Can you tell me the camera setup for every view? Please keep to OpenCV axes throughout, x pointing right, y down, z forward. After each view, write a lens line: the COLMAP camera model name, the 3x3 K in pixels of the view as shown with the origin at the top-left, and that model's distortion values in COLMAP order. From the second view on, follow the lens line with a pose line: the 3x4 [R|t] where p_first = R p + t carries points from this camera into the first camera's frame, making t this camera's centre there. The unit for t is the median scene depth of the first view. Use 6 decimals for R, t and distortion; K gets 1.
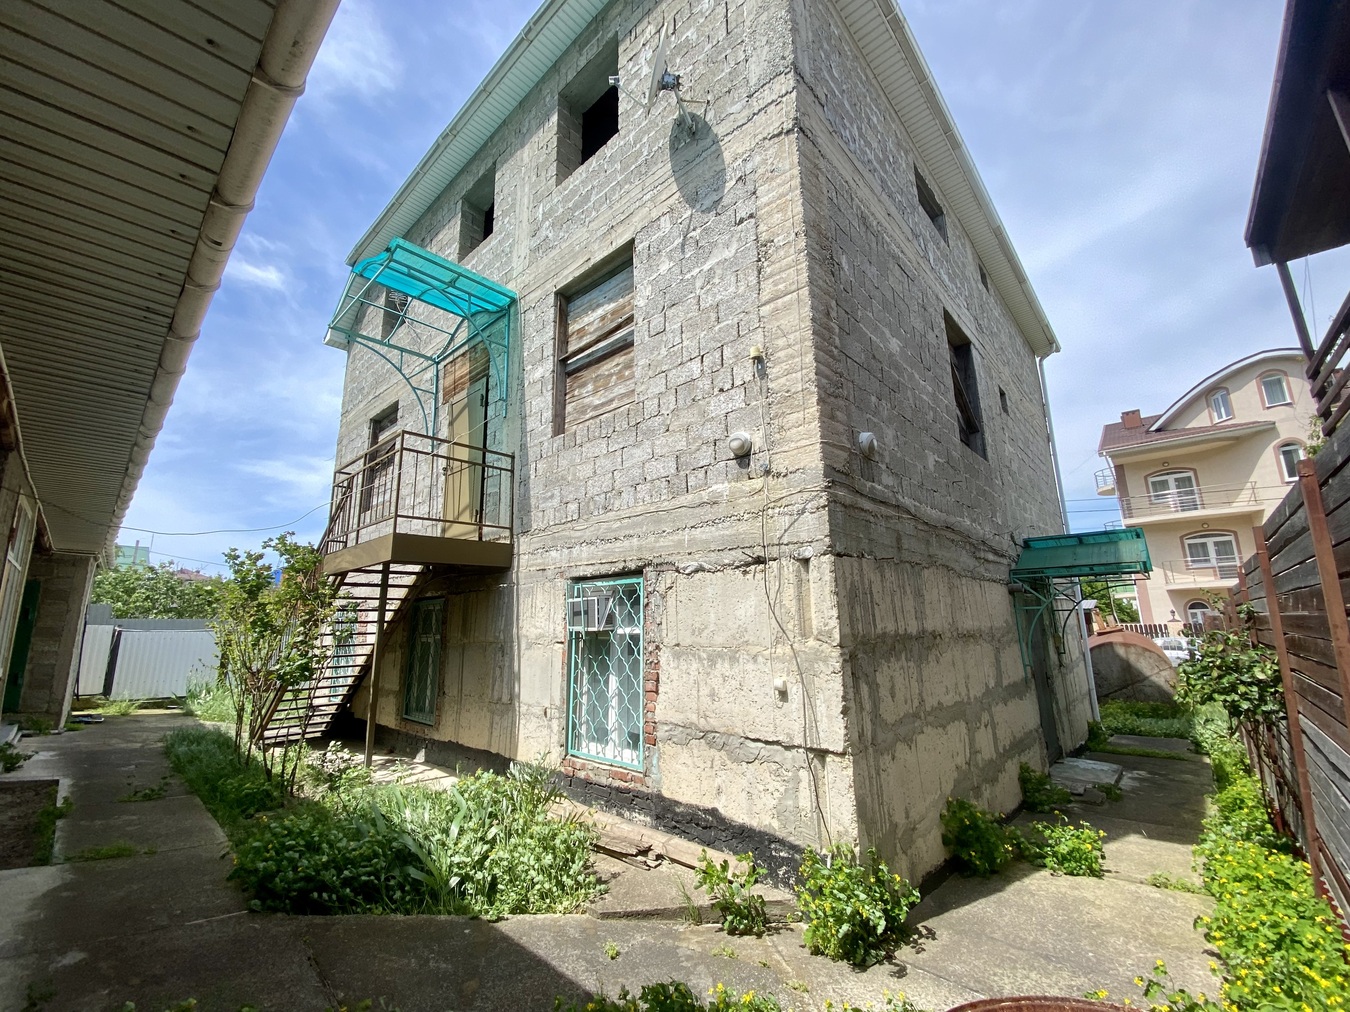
lens RADIAL K [[553.6, 0, 649.2], [0, 553.6, 510.3], [0, 0, 1]] dist [-0.002254, -0.000380]
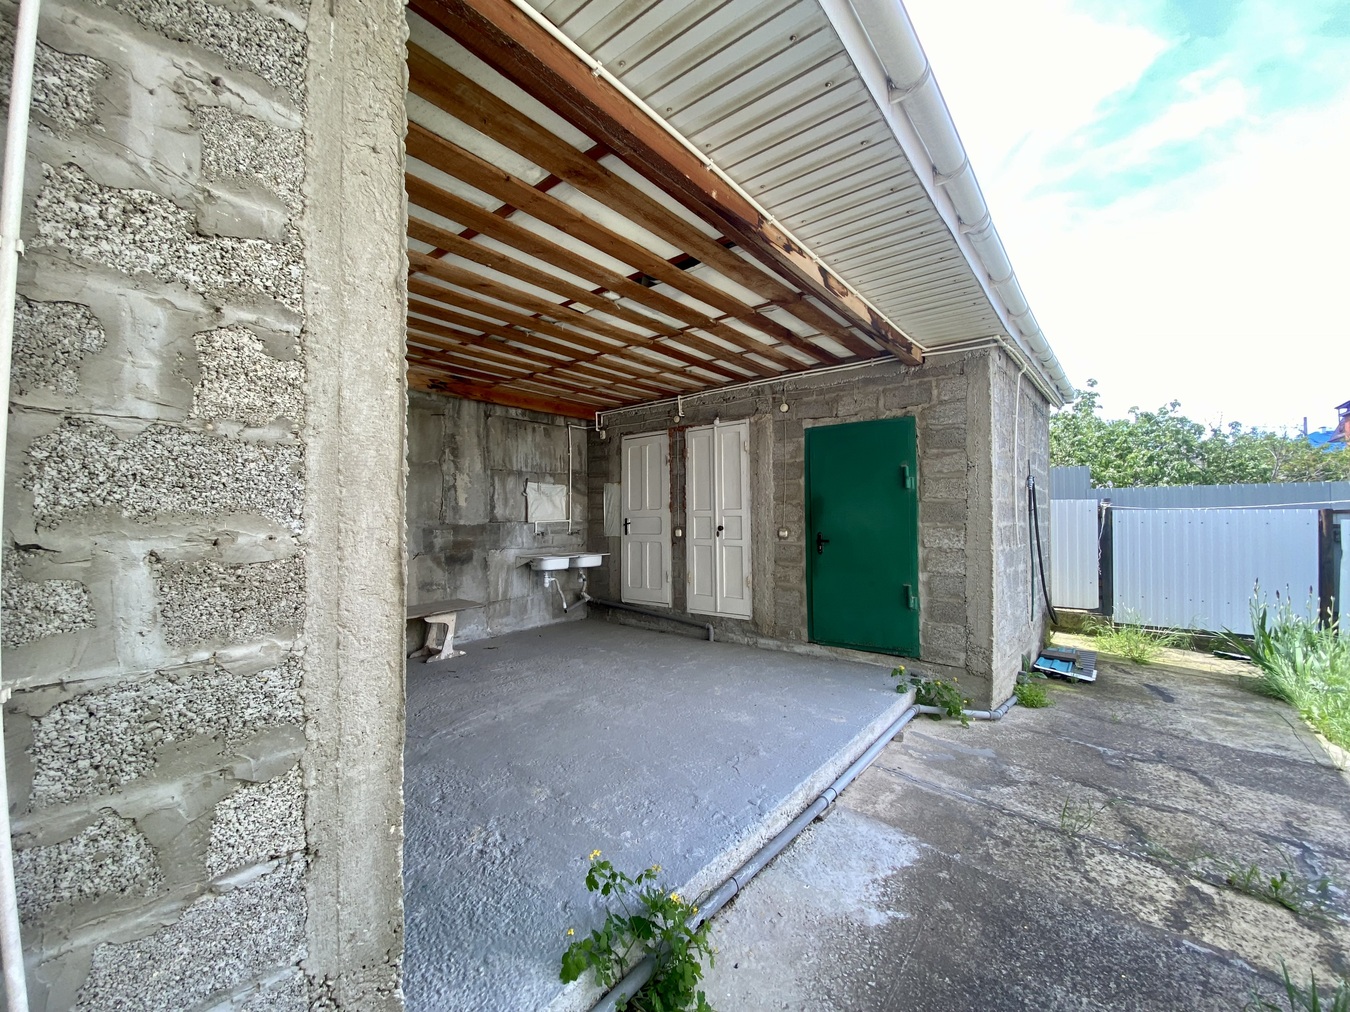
lens RADIAL K [[553.6, 0, 649.2], [0, 553.6, 510.3], [0, 0, 1]] dist [-0.002254, -0.000380]
pose [[0.089505, 0.008095, -0.995953, -0.289052], [0.213094, 0.976656, 0.027088, 0.070109], [0.972923, -0.214657, 0.085691, 0.332063]]
